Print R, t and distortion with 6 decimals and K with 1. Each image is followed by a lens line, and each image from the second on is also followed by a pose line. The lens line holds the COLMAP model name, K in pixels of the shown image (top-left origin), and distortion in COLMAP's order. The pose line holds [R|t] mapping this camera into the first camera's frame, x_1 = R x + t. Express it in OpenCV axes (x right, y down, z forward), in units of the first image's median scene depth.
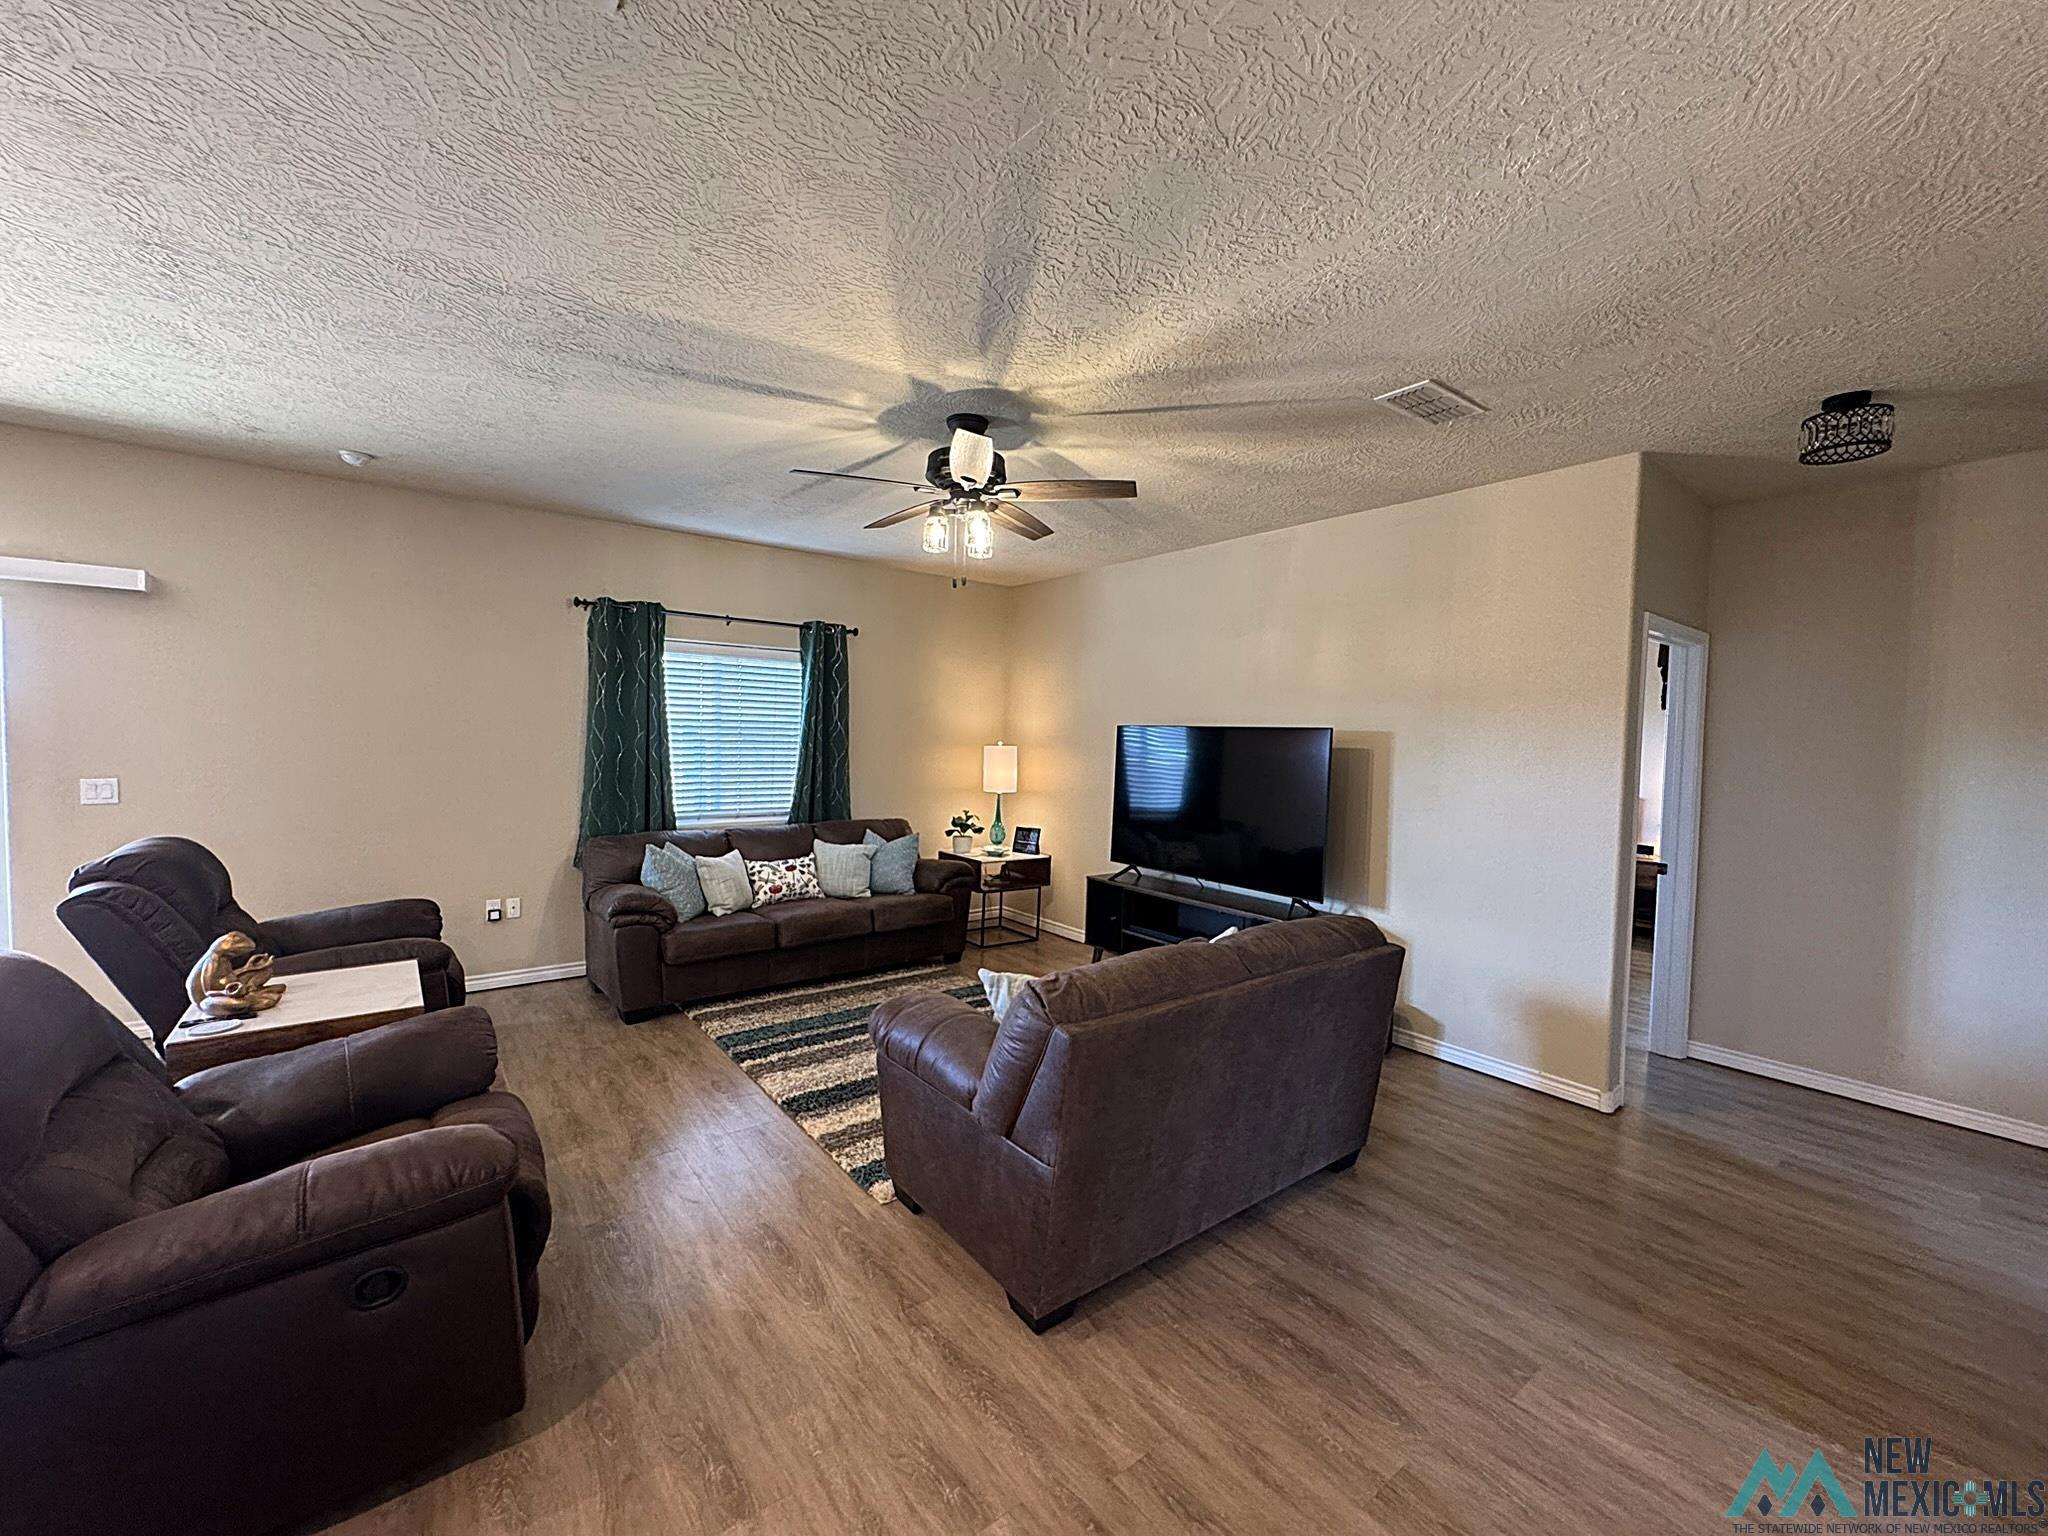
lens RADIAL K [[816.8, 0, 1025.1], [0, 816.8, 768.2], [0, 0, 1]] dist [-0.001261, 0.000501]
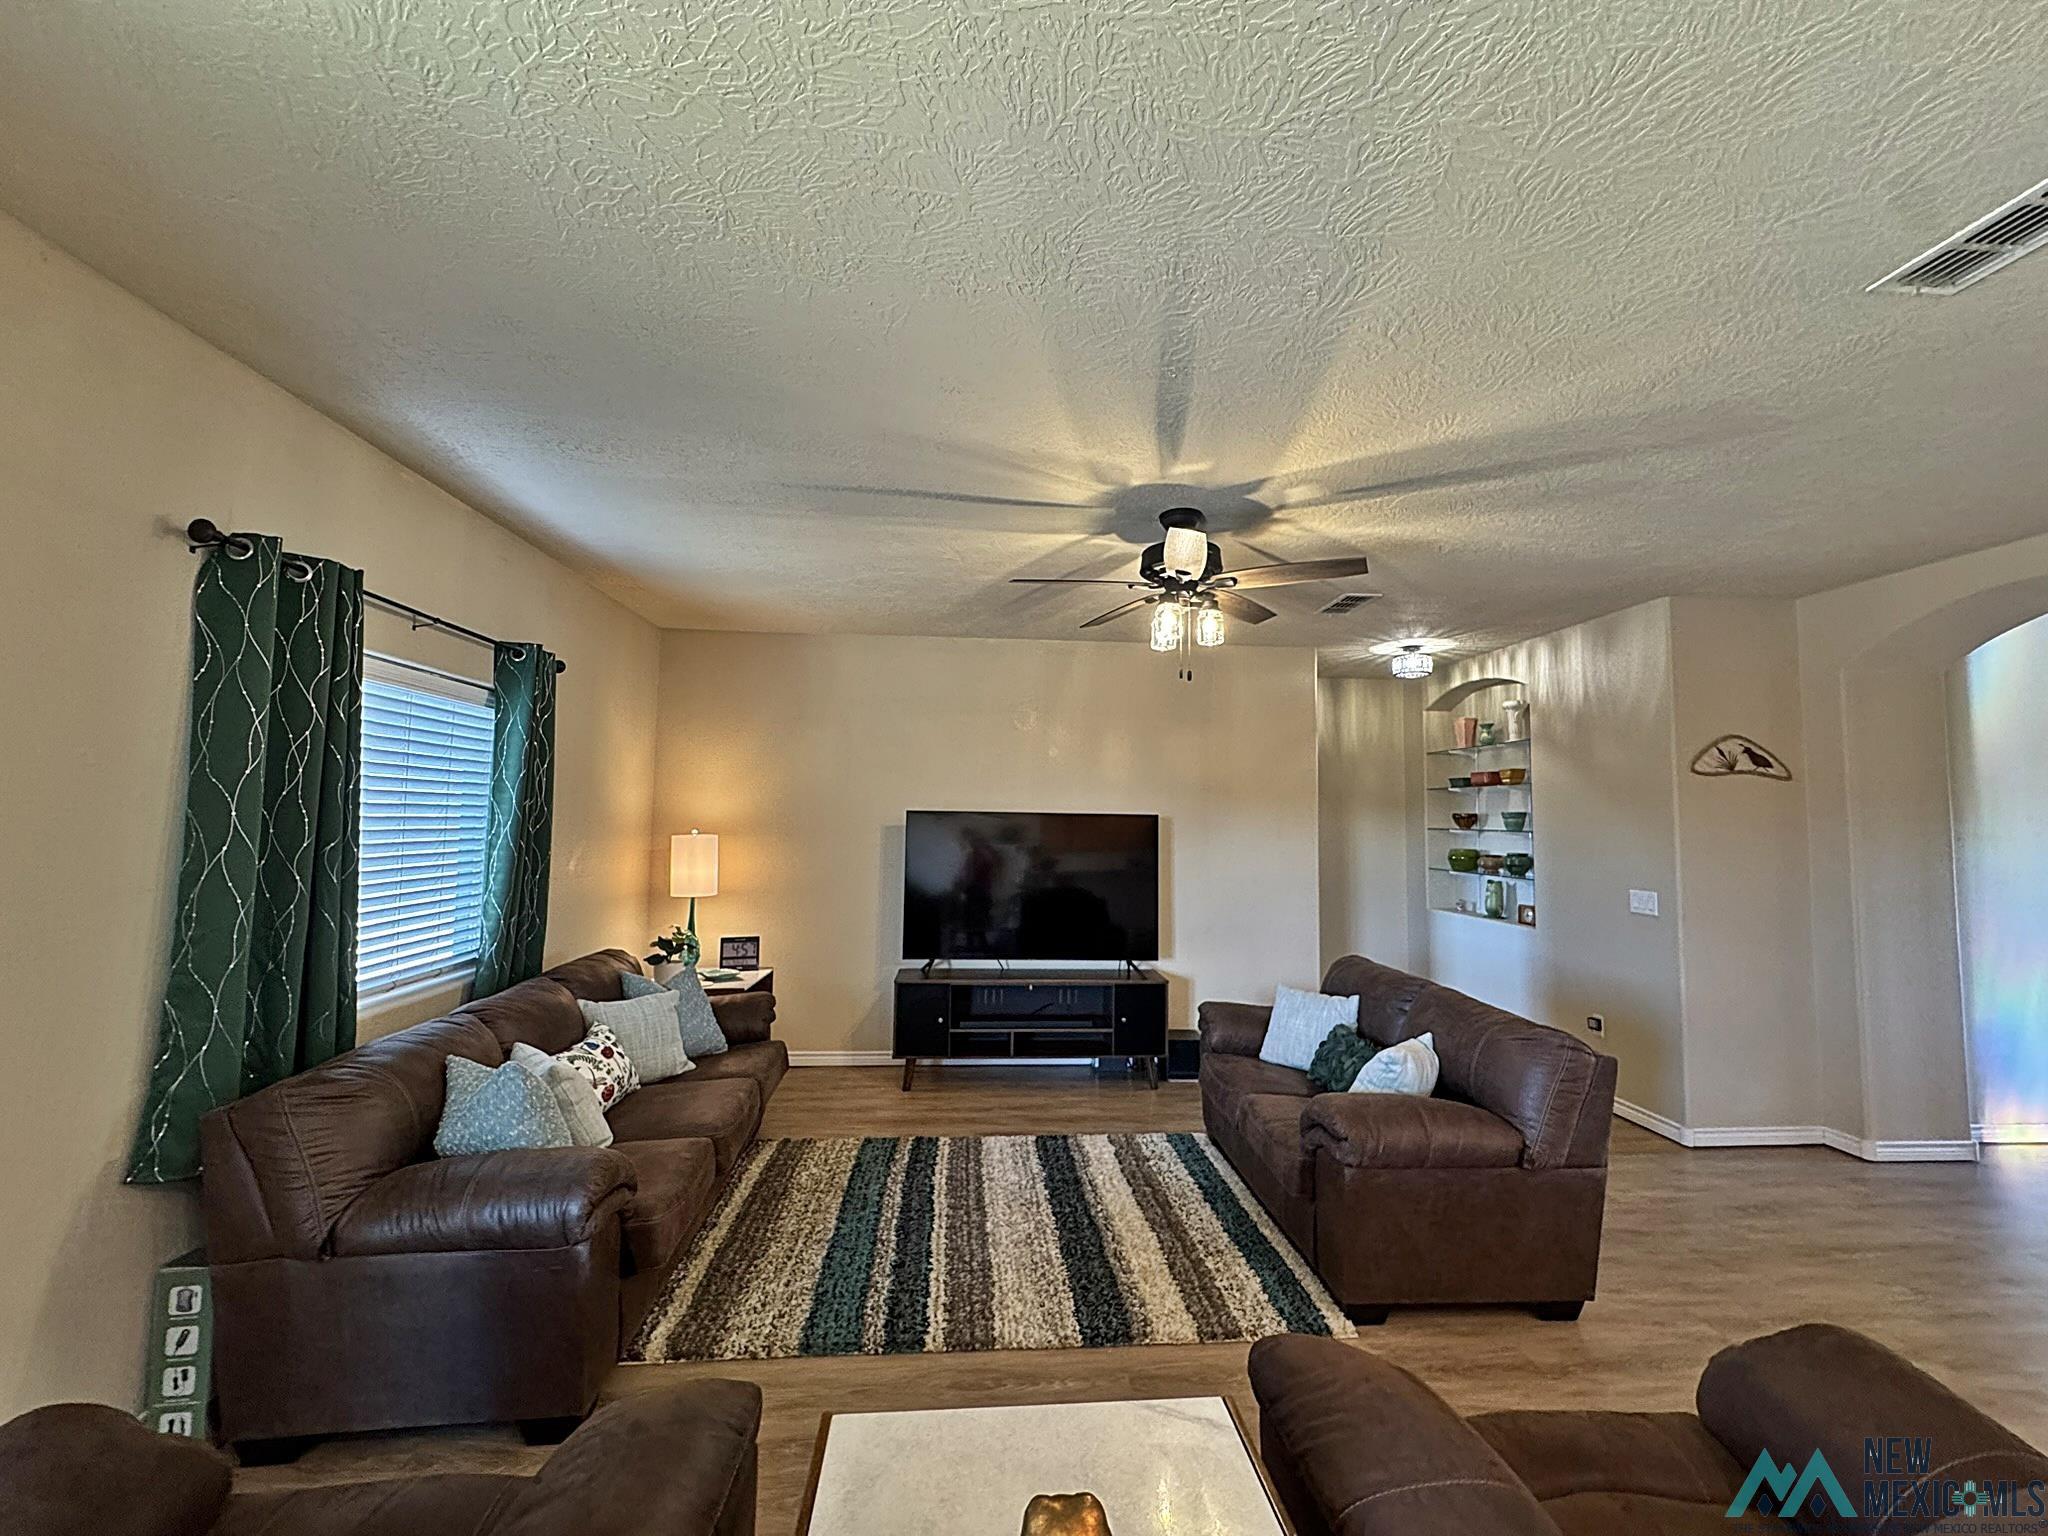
lens RADIAL K [[816.8, 0, 1025.1], [0, 816.8, 768.2], [0, 0, 1]] dist [-0.001261, 0.000501]
pose [[0.550363, 0.035959, 0.834151, -0.747680], [0.030064, 0.997571, -0.062839, -0.046994], [-0.834384, 0.059662, 0.547945, 0.477814]]
